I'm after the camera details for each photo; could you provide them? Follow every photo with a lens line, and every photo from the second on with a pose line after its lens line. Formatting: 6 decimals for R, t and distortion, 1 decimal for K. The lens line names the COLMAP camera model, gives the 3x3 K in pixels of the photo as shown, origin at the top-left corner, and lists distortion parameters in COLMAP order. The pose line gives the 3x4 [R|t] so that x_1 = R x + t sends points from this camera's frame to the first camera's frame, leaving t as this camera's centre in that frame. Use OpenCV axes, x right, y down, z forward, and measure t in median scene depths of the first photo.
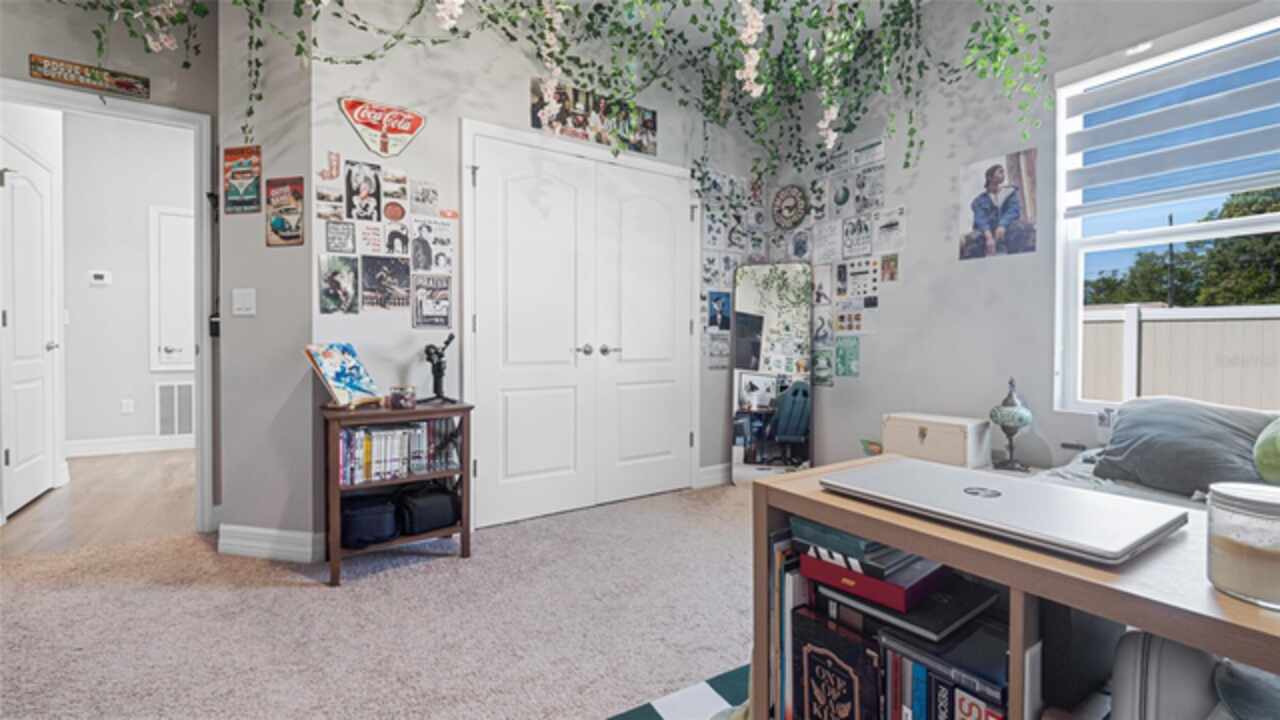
lens RADIAL K [[550.6, 0, 637.0], [0, 550.6, 348.9], [0, 0, 1]] dist [0.003185, 0.000172]
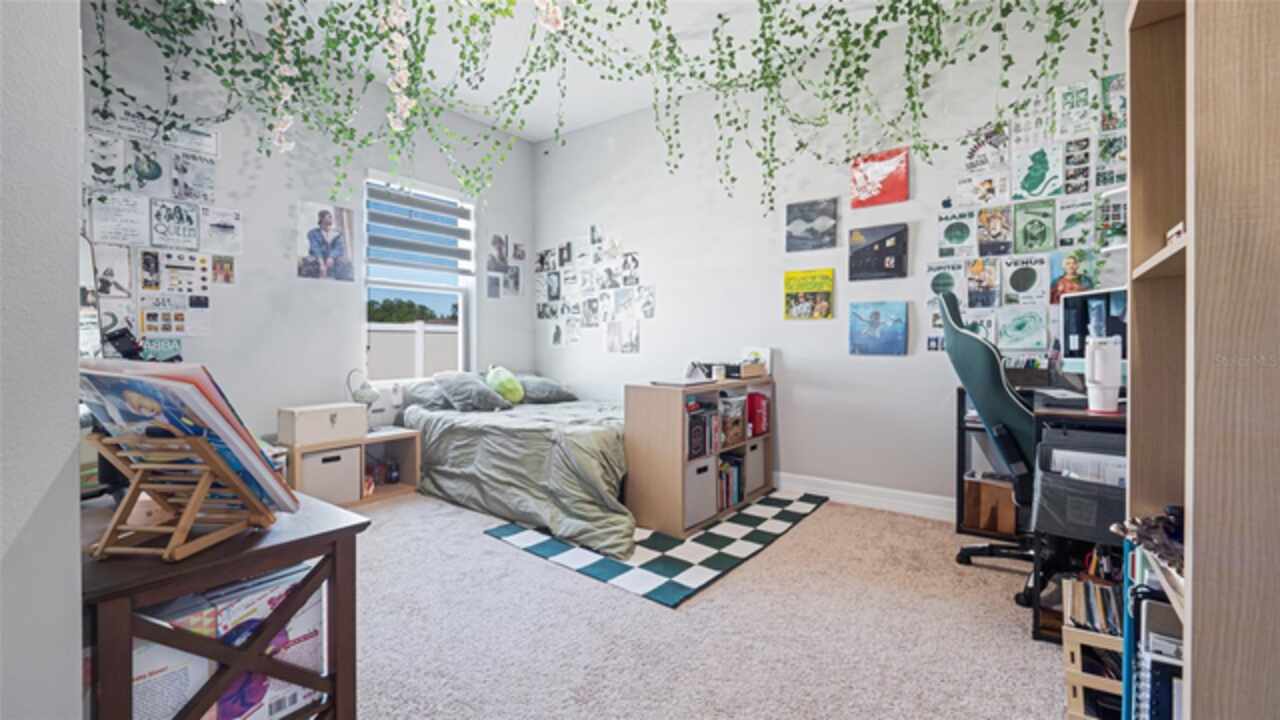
lens RADIAL K [[550.6, 0, 638.8], [0, 550.6, 352.8], [0, 0, 1]] dist [0.003185, 0.000172]
pose [[-0.354838, -0.013902, 0.934825, -0.700633], [0.016947, 0.999630, 0.021299, -0.006710], [-0.934774, 0.023400, -0.354471, 0.638144]]
